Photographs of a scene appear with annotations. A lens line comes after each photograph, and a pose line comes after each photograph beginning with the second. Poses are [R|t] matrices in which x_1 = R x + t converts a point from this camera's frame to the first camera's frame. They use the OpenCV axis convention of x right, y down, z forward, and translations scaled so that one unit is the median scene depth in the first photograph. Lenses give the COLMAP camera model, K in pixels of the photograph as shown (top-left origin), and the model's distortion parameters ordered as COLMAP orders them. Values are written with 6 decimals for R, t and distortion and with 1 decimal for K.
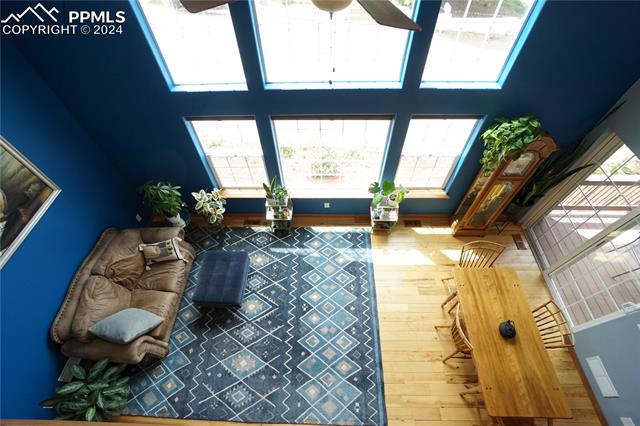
lens RADIAL K [[296.2, 0, 320.0], [0, 296.2, 213.0], [0, 0, 1]] dist [-0.003446, 0.000146]
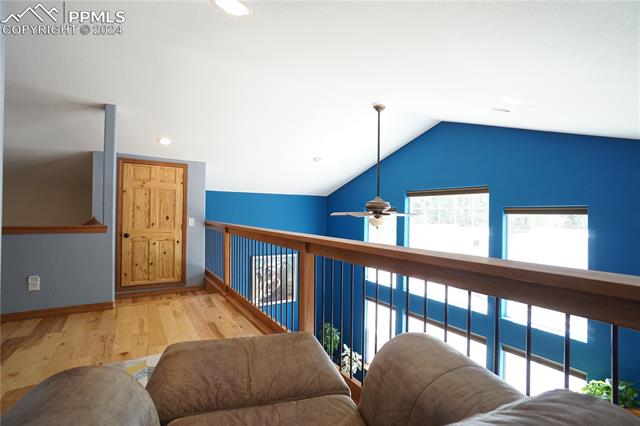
lens RADIAL K [[296.2, 0, 320.0], [0, 296.2, 213.0], [0, 0, 1]] dist [-0.003446, 0.000146]
pose [[0.569894, 0.050251, -0.820180, 0.782120], [-0.687119, 0.576544, -0.442114, 0.331341], [0.450654, 0.815519, 0.363097, -0.131676]]
